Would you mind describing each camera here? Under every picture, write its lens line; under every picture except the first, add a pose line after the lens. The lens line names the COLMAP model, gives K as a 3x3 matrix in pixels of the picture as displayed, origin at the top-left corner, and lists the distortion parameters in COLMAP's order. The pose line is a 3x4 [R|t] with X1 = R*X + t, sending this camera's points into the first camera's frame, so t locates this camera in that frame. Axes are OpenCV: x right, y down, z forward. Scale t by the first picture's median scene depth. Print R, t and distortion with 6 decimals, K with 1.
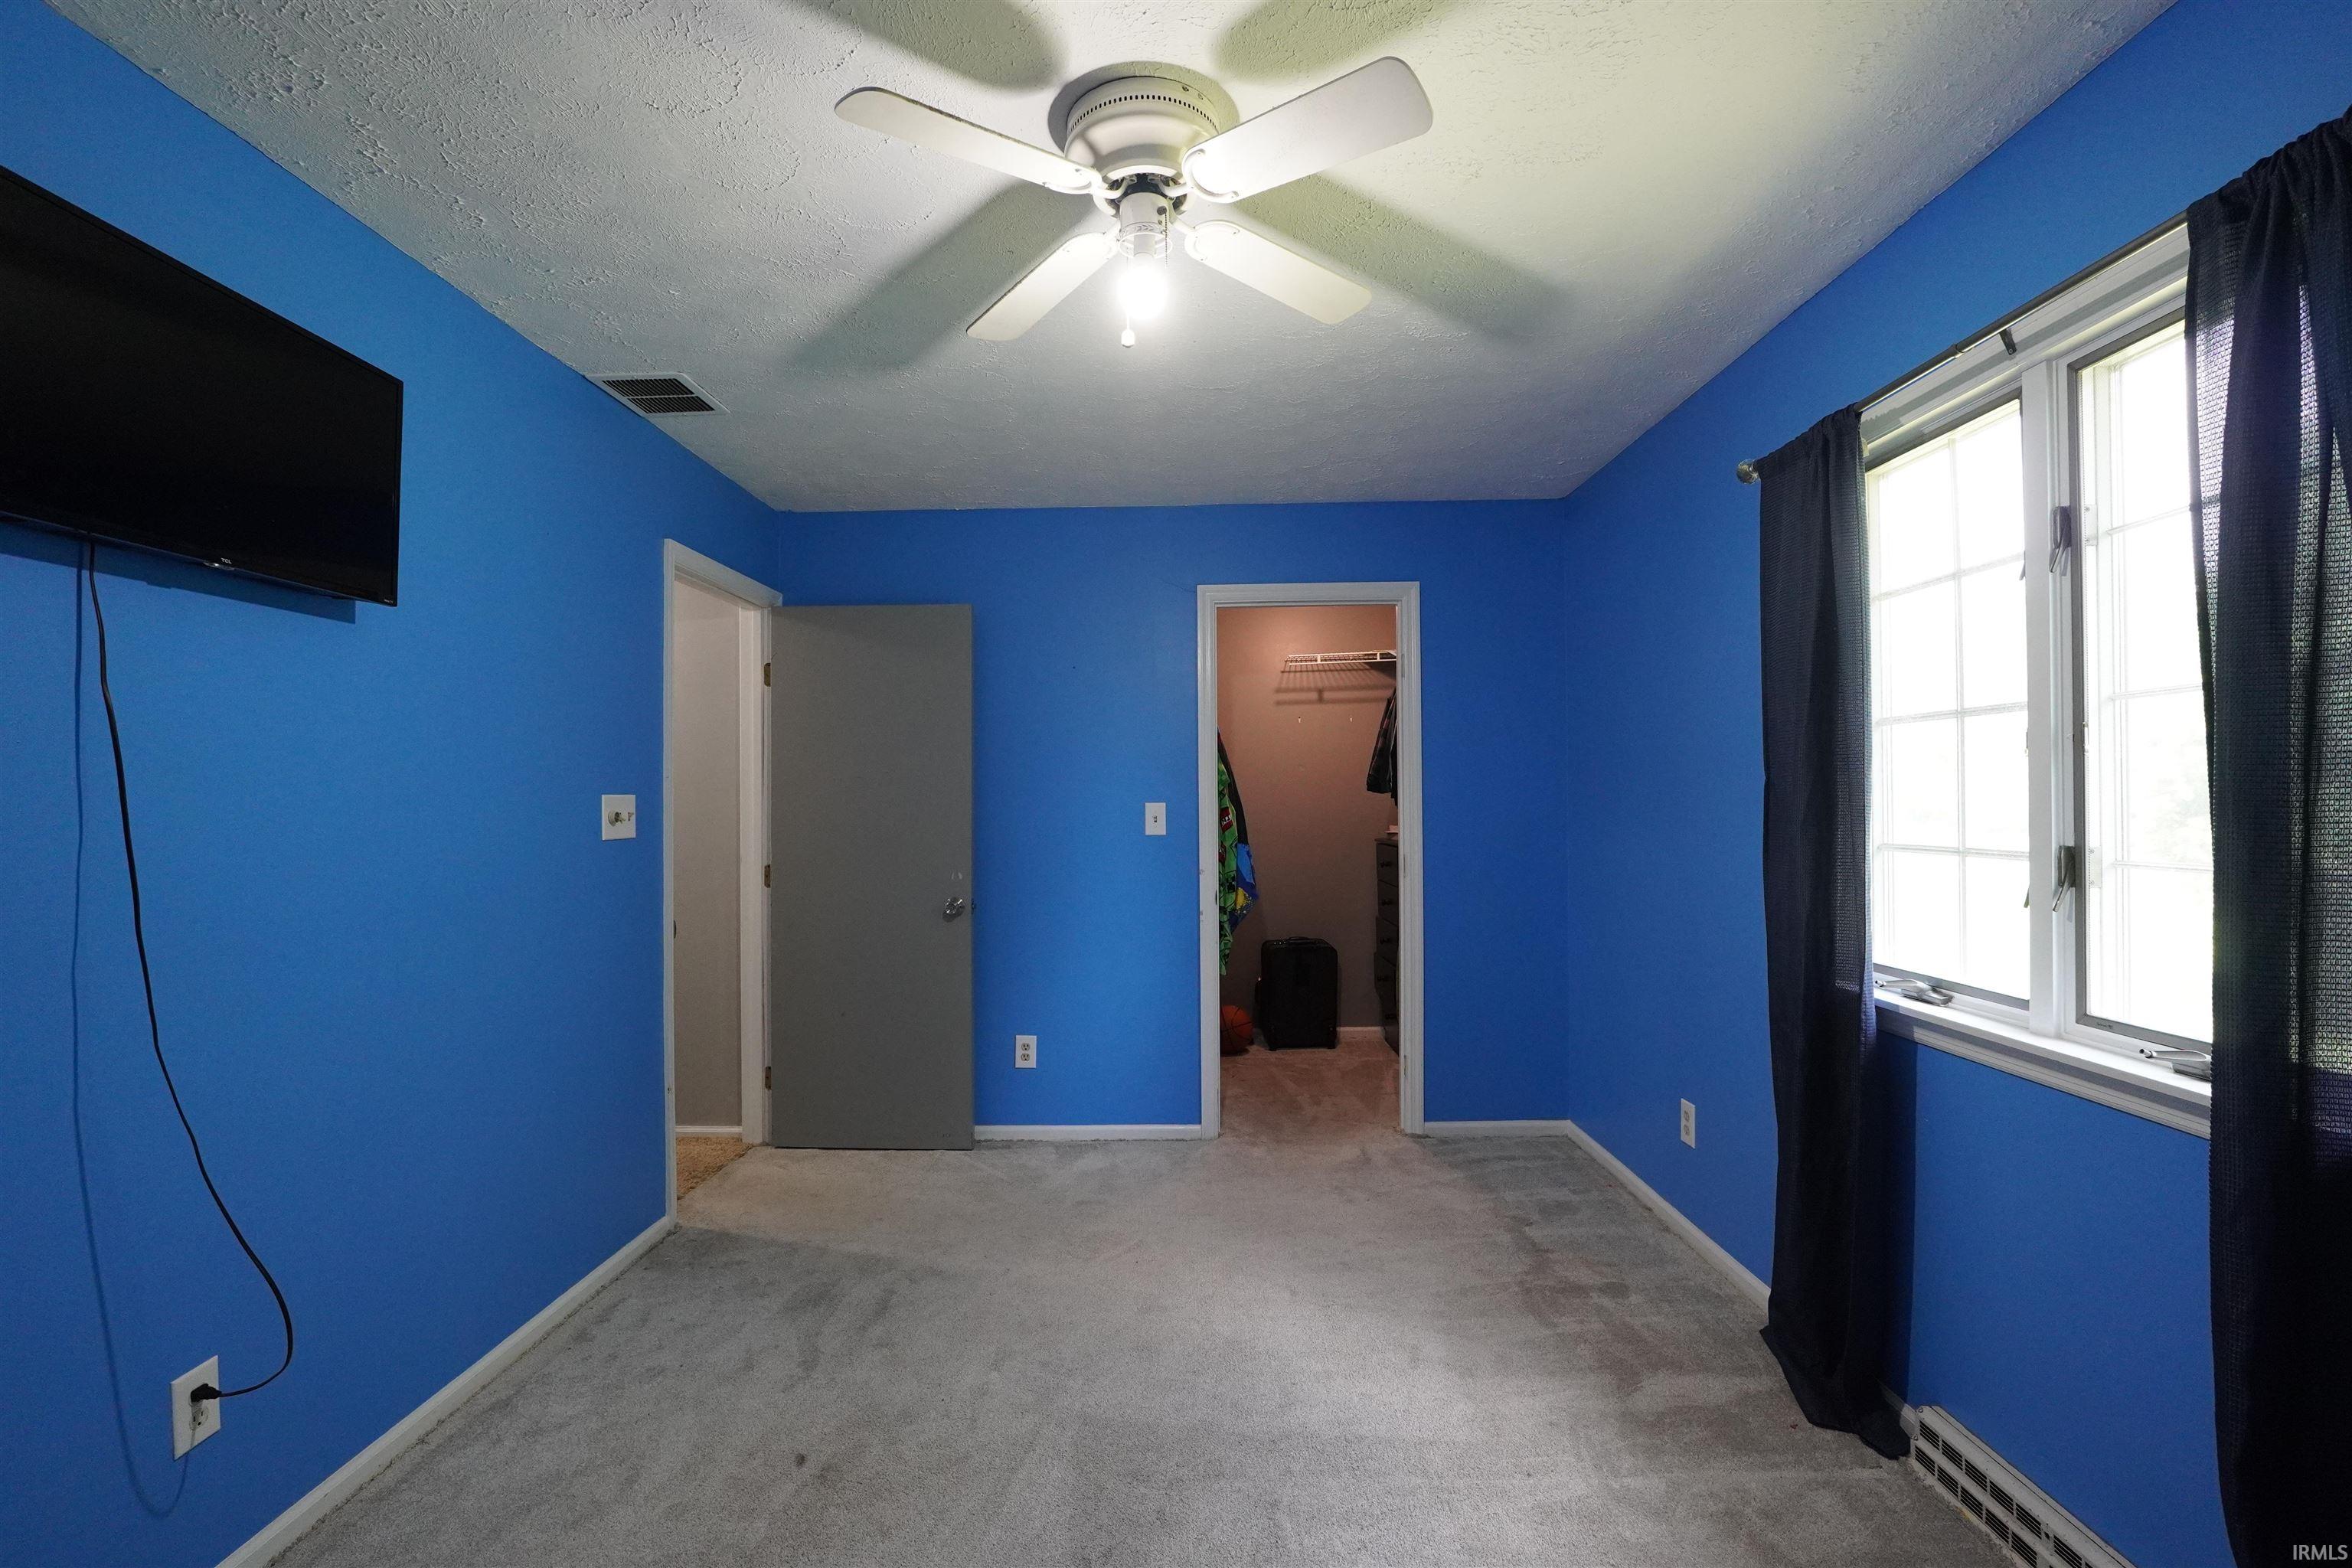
lens RADIAL K [[1073.3, 0, 1177.9], [0, 1073.3, 794.5], [0, 0, 1]] dist [-0.029309, 0.014114]
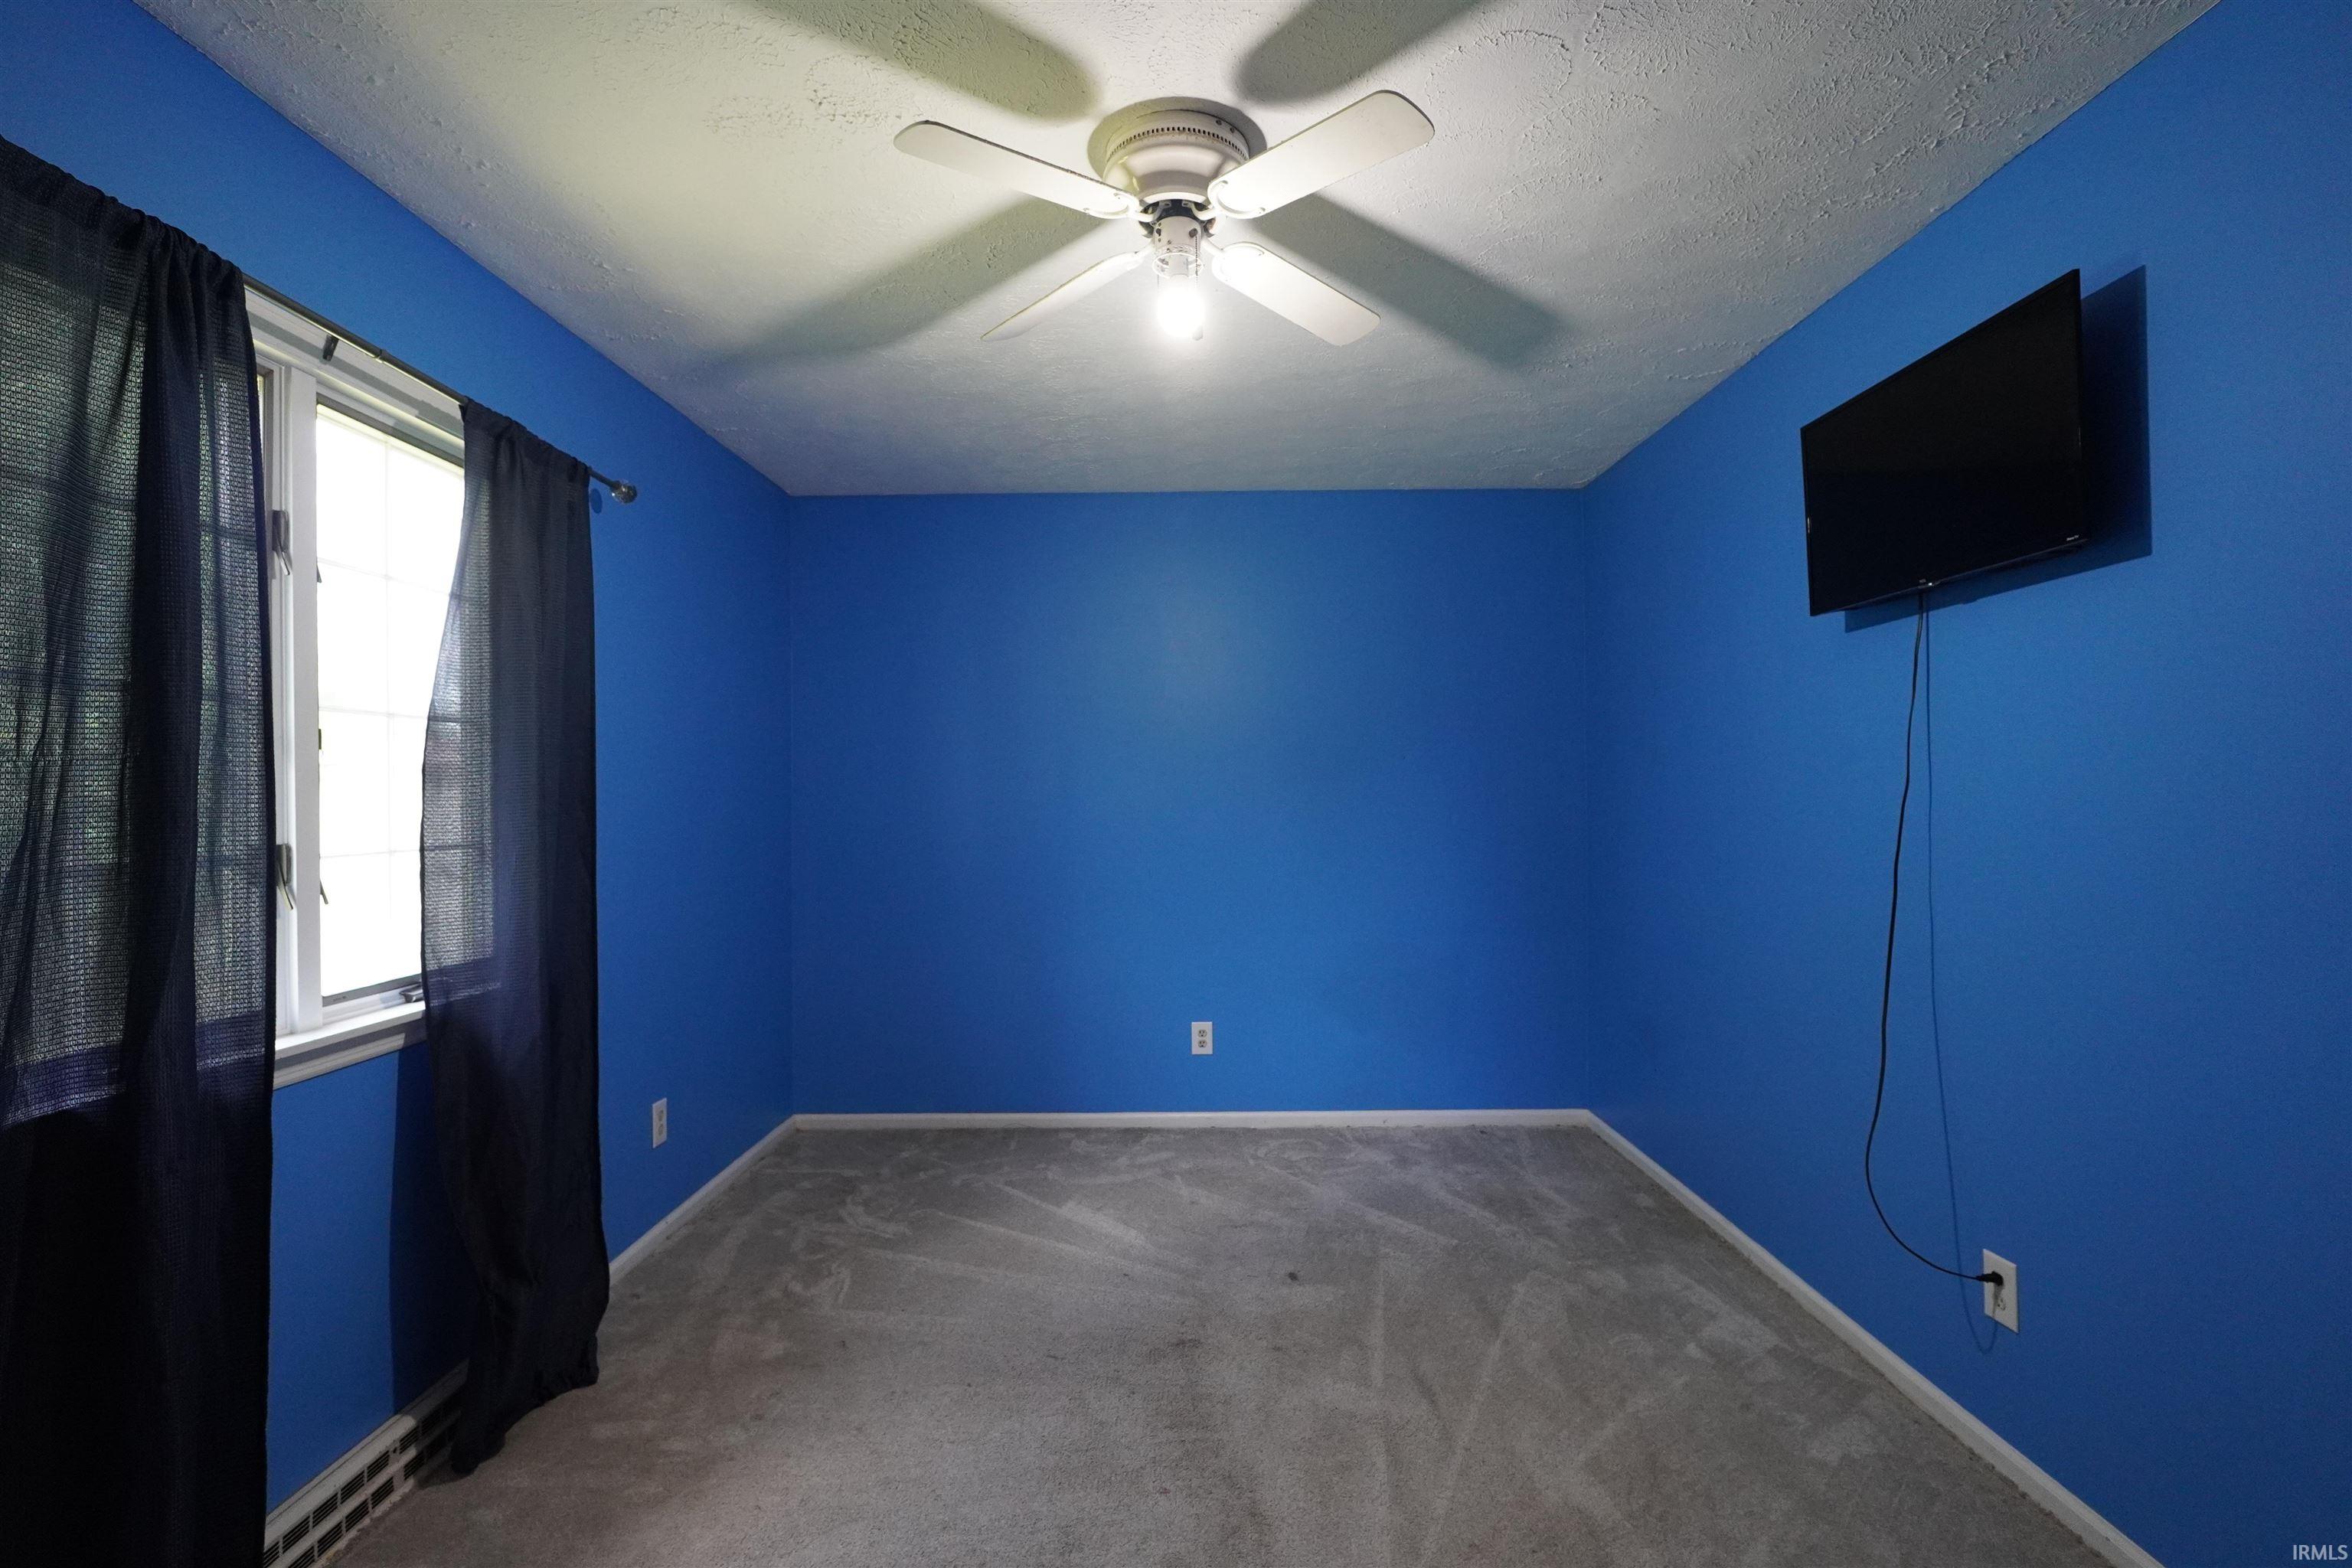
lens RADIAL K [[1073.3, 0, 1177.9], [0, 1073.3, 794.5], [0, 0, 1]] dist [-0.029309, 0.014114]
pose [[-0.999860, 0.015640, -0.005921, -0.016305], [0.015661, 0.999871, -0.003571, 0.017298], [0.005864, -0.003664, -0.999976, 2.065199]]
